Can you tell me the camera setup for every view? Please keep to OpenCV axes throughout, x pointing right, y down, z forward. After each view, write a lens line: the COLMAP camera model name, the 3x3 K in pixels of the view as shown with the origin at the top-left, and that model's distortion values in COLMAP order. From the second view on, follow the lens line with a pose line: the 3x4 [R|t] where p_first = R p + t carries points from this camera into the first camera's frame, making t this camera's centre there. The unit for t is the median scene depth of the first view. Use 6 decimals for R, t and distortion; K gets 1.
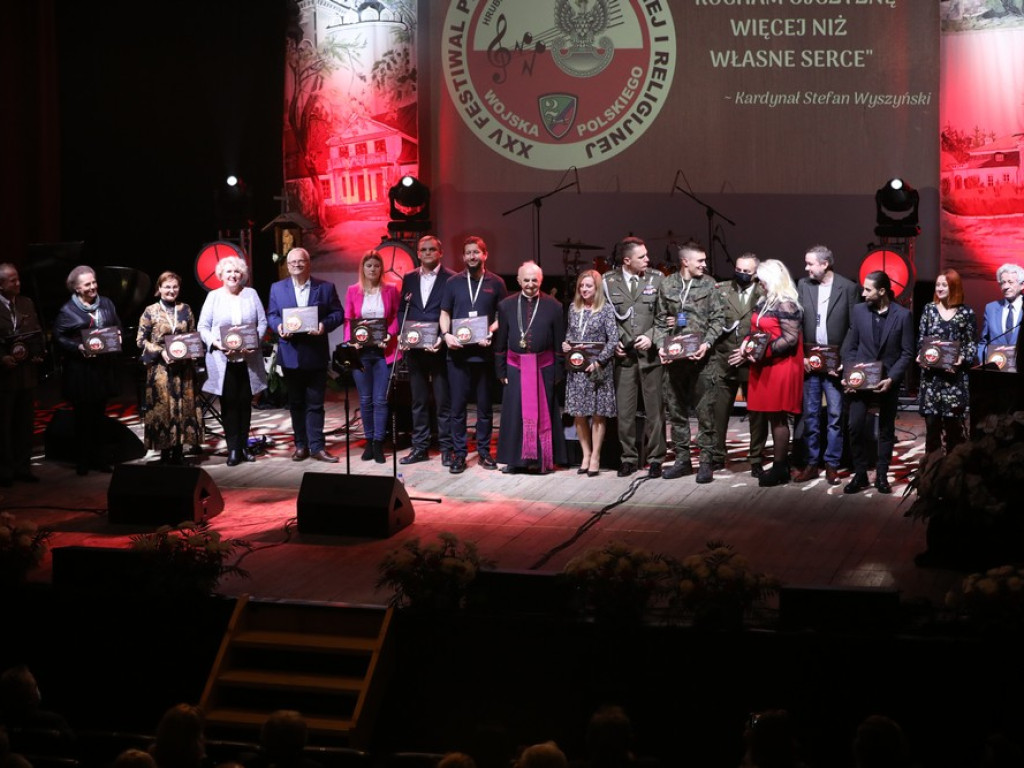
lens RADIAL K [[2313.4, 0, 513.6], [0, 2313.4, 392.7], [0, 0, 1]] dist [-0.306025, 0.000000]
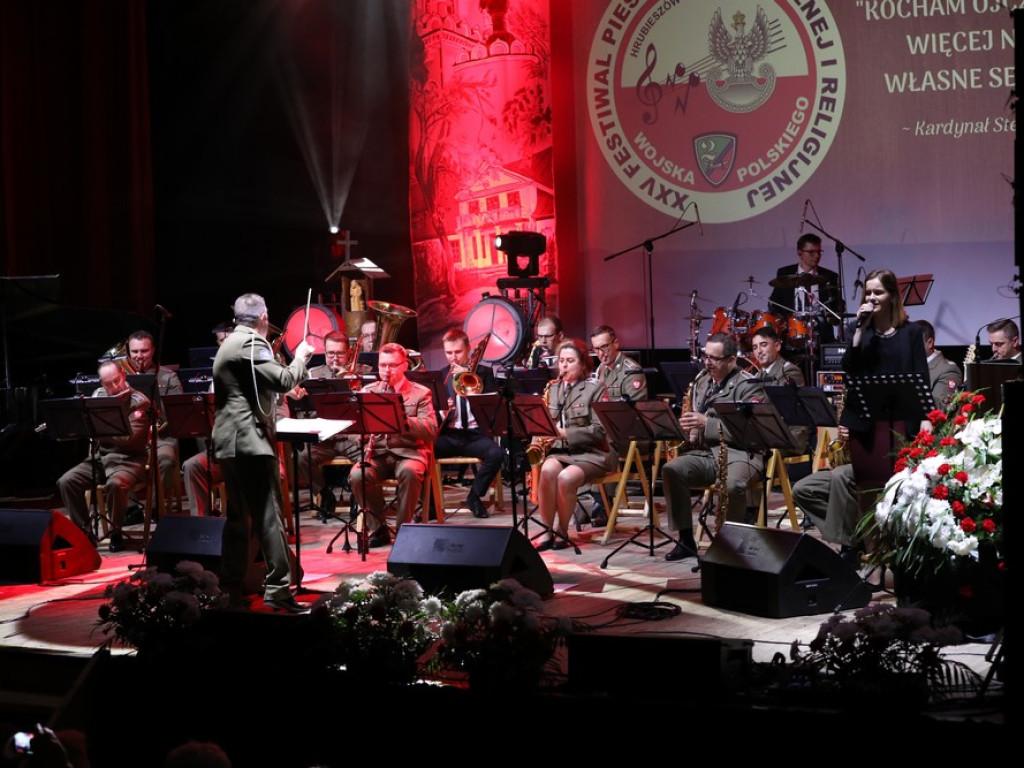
lens RADIAL K [[2313.4, 0, 492.9], [0, 2313.4, 436.9], [0, 0, 1]] dist [-0.306025, 0.000000]
pose [[0.971728, 0.000470, -0.236103, 0.140884], [-0.016238, 0.997763, -0.064846, 0.038559], [0.235545, 0.066847, 0.969562, 0.168320]]
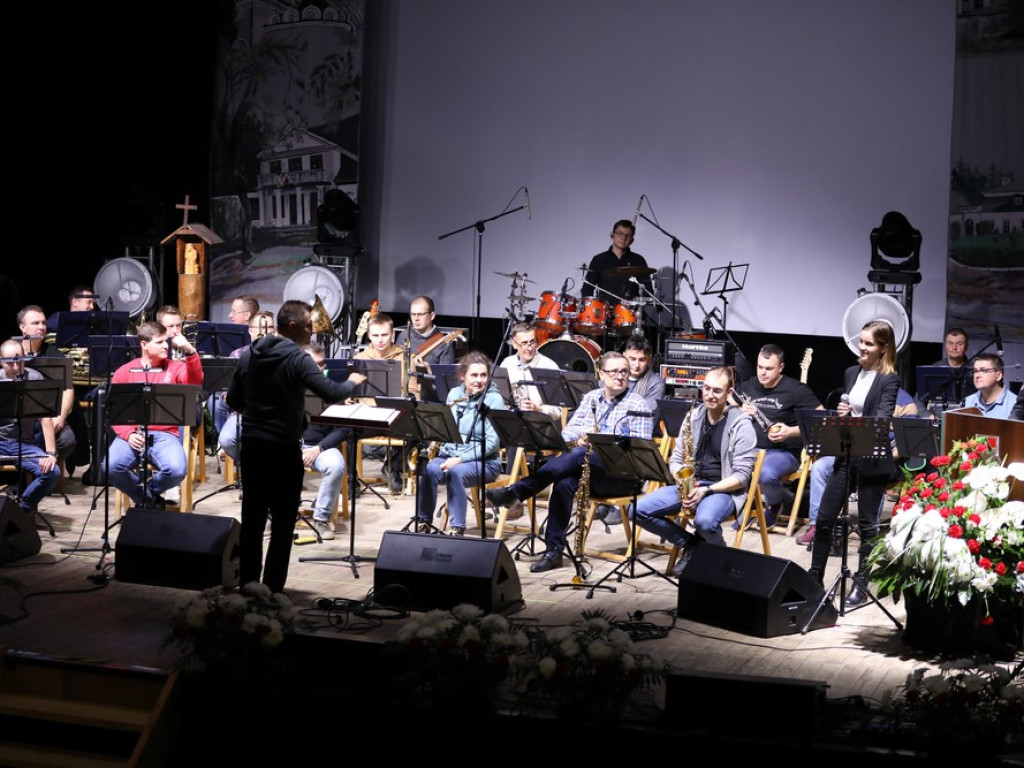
lens RADIAL K [[2313.4, 0, 507.9], [0, 2313.4, 381.5], [0, 0, 1]] dist [-0.306025, 0.000000]
pose [[0.998583, 0.048084, -0.022807, 0.040069], [-0.049088, 0.997747, -0.045725, 0.013744], [0.020557, 0.046780, 0.998694, 0.125798]]
